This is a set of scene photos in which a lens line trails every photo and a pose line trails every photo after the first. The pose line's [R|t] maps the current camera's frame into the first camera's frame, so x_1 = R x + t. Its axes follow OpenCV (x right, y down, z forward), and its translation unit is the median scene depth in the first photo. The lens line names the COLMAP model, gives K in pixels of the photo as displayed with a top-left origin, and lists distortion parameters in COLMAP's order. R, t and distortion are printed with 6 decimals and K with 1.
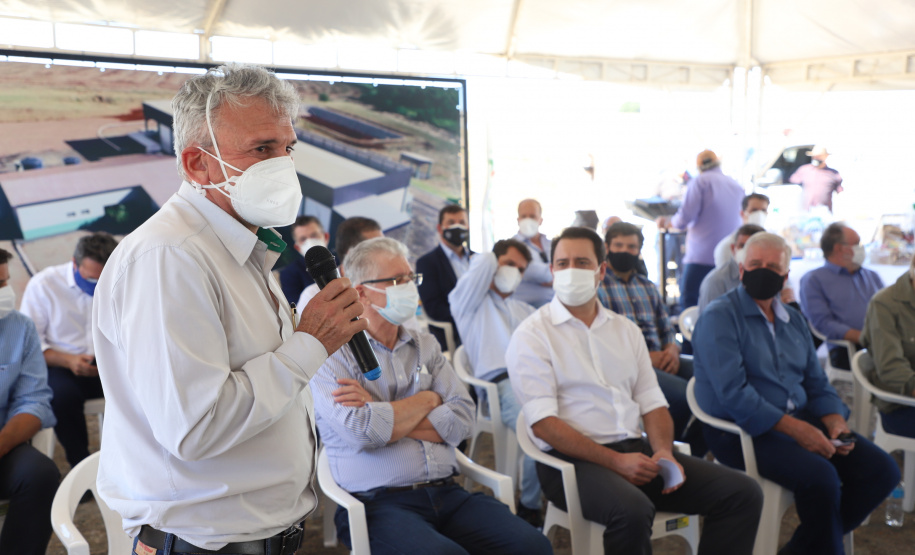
lens RADIAL K [[1038.3, 0, 453.0], [0, 1038.3, 281.7], [0, 0, 1]] dist [0.116606, 0.000000]
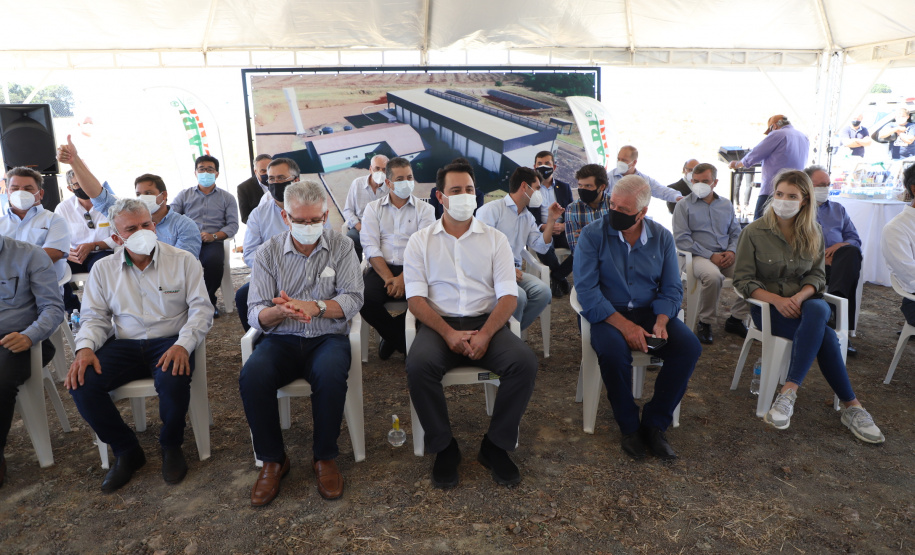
lens RADIAL K [[608.1, 0, 460.9], [0, 608.1, 277.5], [0, 0, 1]] dist [-0.069240, 0.023206]
pose [[0.913498, 0.079444, -0.399011, 0.235787], [-0.026480, 0.990280, 0.136542, -0.008492], [0.405980, -0.114165, 0.906723, 0.117710]]
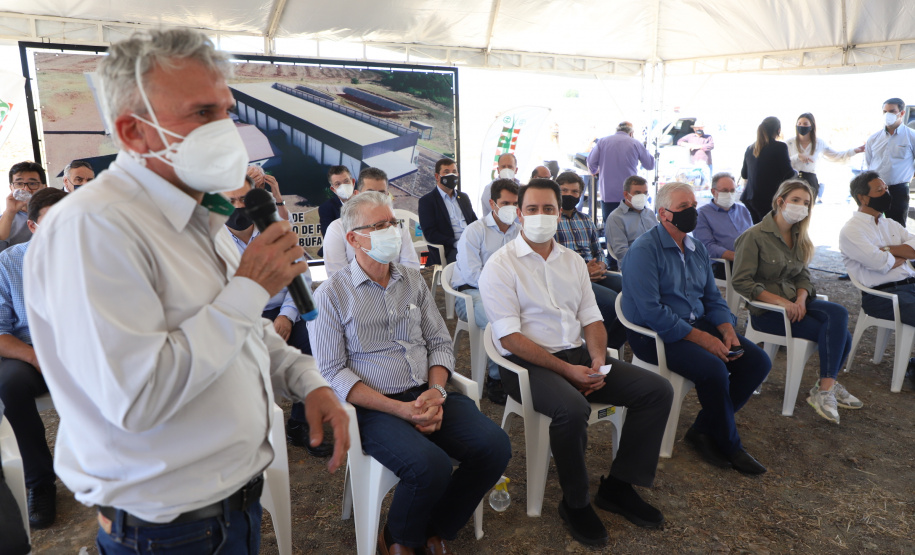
lens RADIAL K [[673.8, 0, 453.2], [0, 673.8, 262.8], [0, 0, 1]] dist [-0.022448, 0.013975]
pose [[0.999991, 0.003182, -0.002860, 0.012409], [-0.002931, 0.996477, 0.083814, -0.010310], [0.003116, -0.083805, 0.996477, 0.089353]]
